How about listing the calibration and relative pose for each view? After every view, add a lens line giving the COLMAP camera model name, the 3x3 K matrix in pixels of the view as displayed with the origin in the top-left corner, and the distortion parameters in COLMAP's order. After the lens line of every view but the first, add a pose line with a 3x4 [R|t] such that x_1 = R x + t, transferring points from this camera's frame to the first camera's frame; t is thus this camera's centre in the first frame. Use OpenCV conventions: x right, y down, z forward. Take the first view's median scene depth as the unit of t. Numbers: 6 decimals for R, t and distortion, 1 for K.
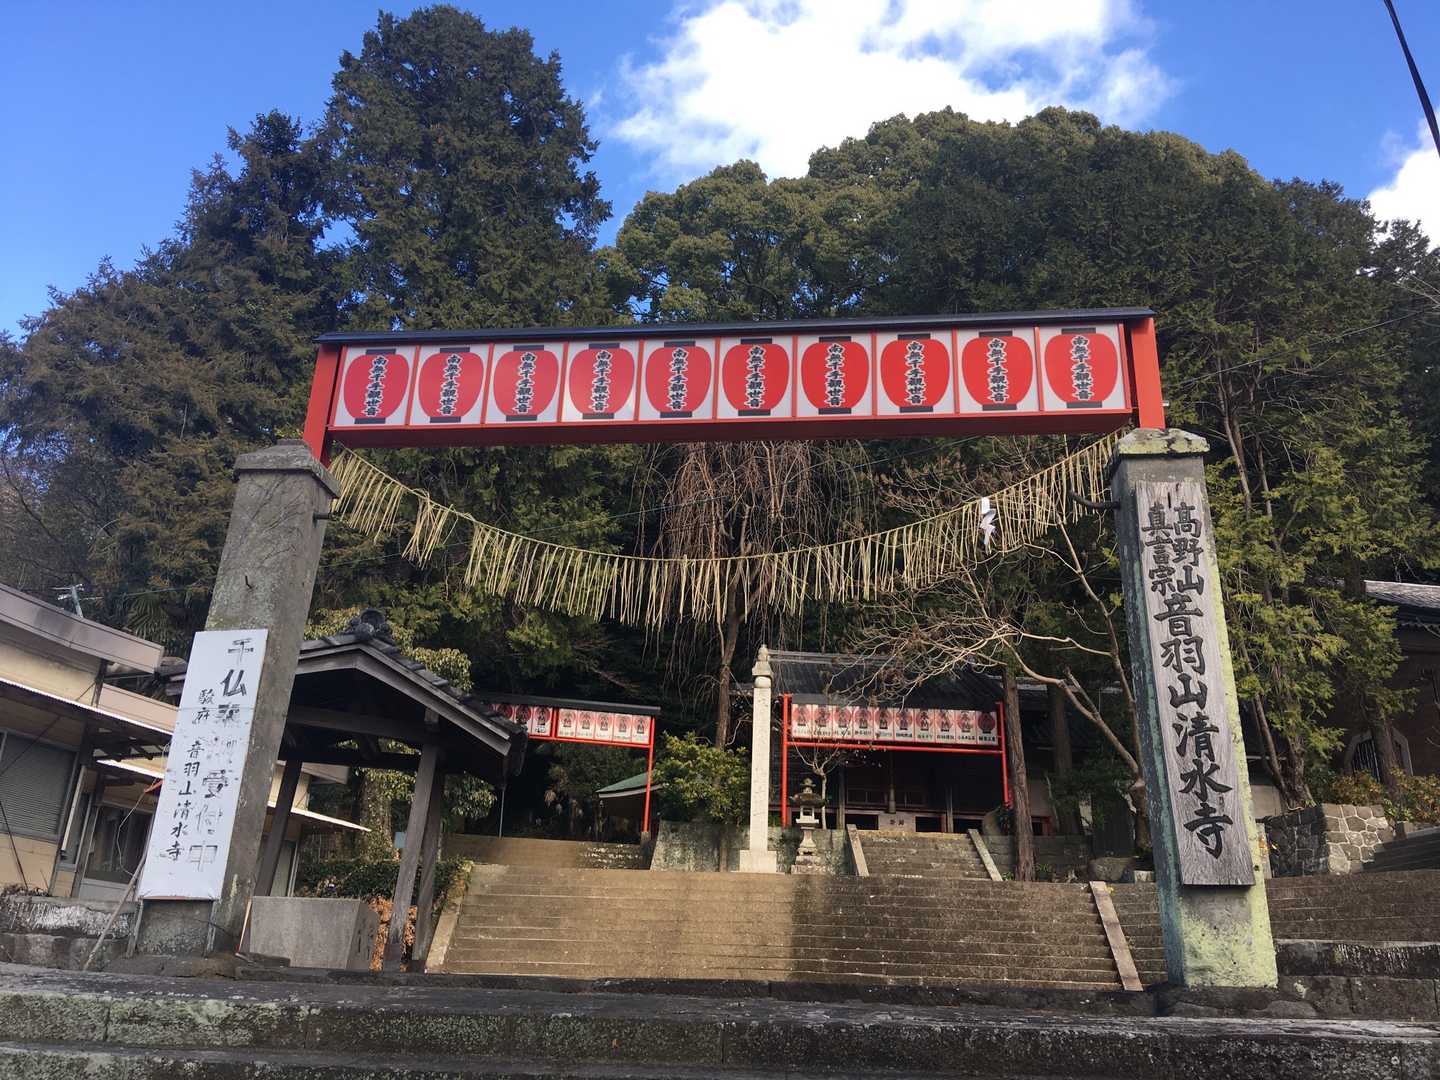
lens RADIAL K [[1161.6, 0, 720.0], [0, 1161.6, 540.0], [0, 0, 1]] dist [0.002451, -0.006031]
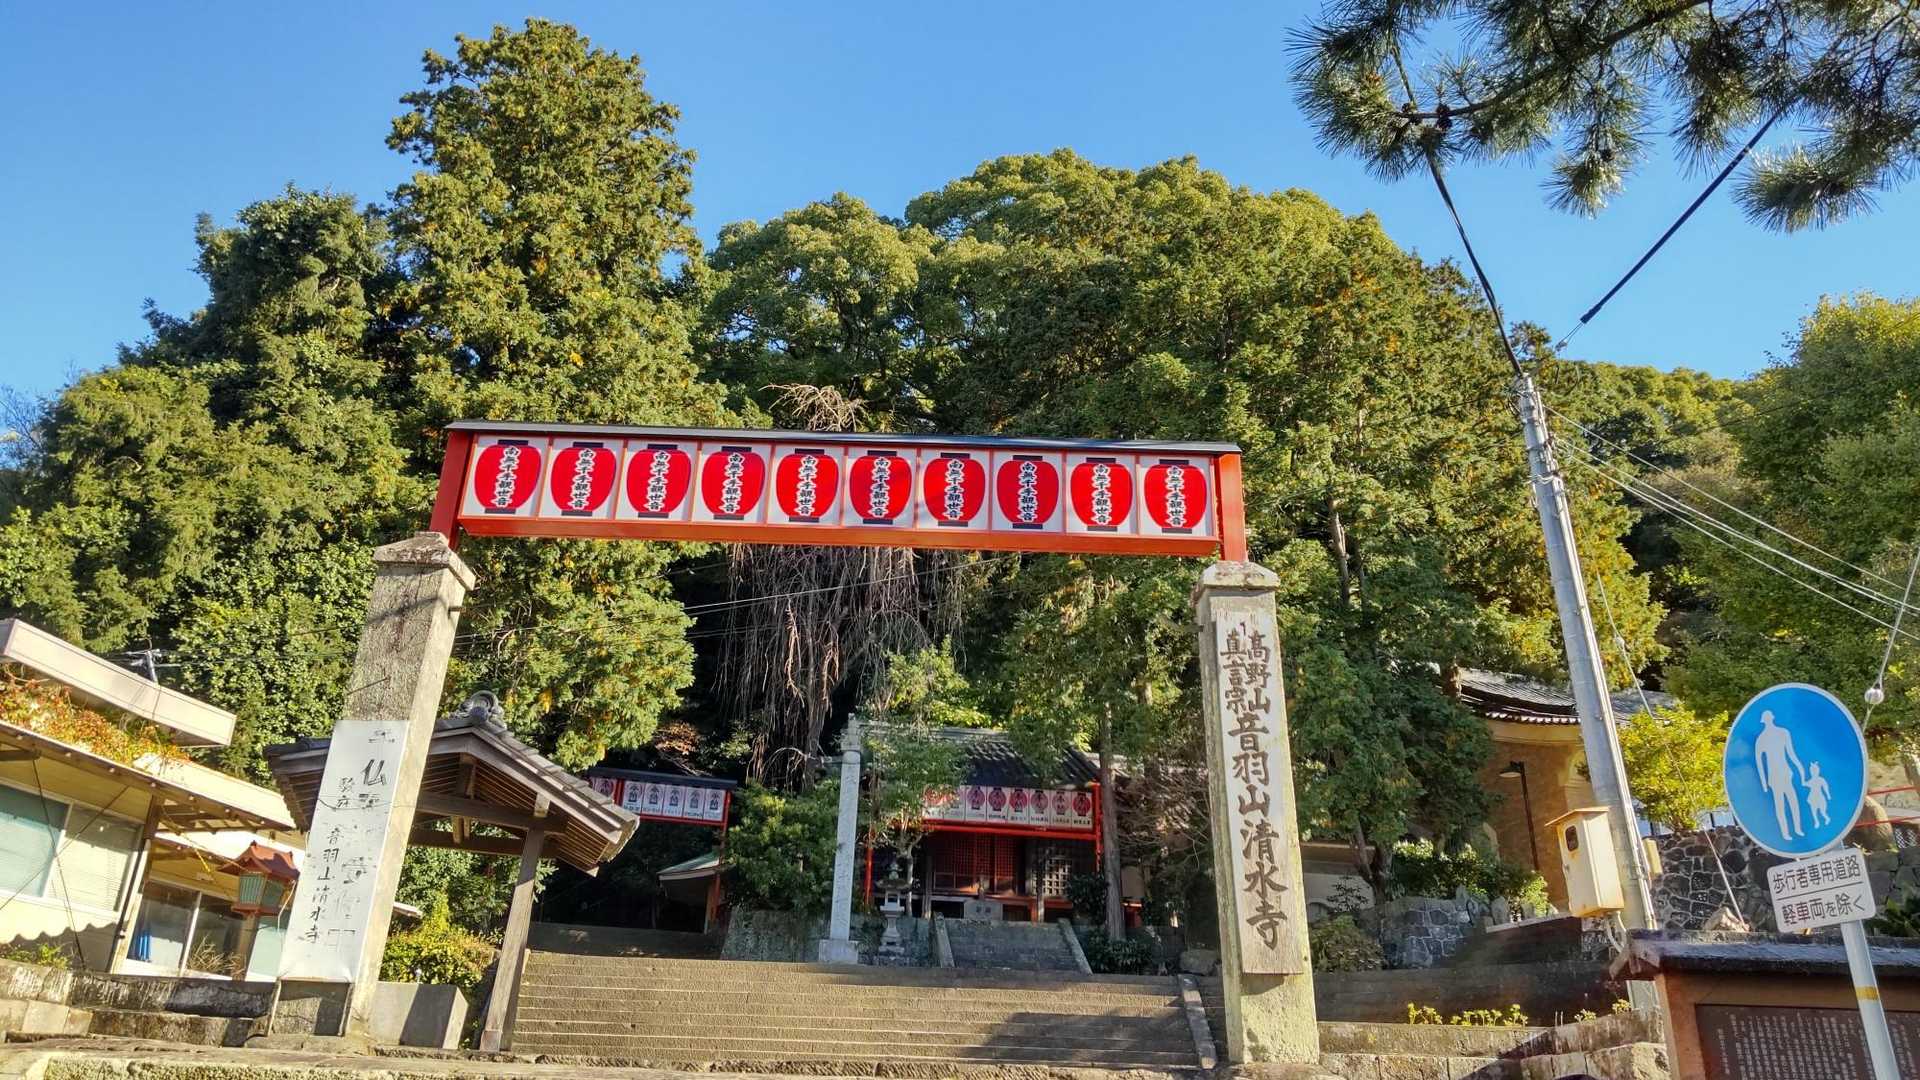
lens RADIAL K [[1235.6, 0, 960.0], [0, 1235.6, 540.0], [0, 0, 1]] dist [-0.025413, -0.001808]
pose [[0.991891, 0.045985, 0.118484, -0.033596], [-0.039673, 0.997693, -0.055089, -0.043798], [-0.120744, 0.049942, 0.991427, -0.161726]]
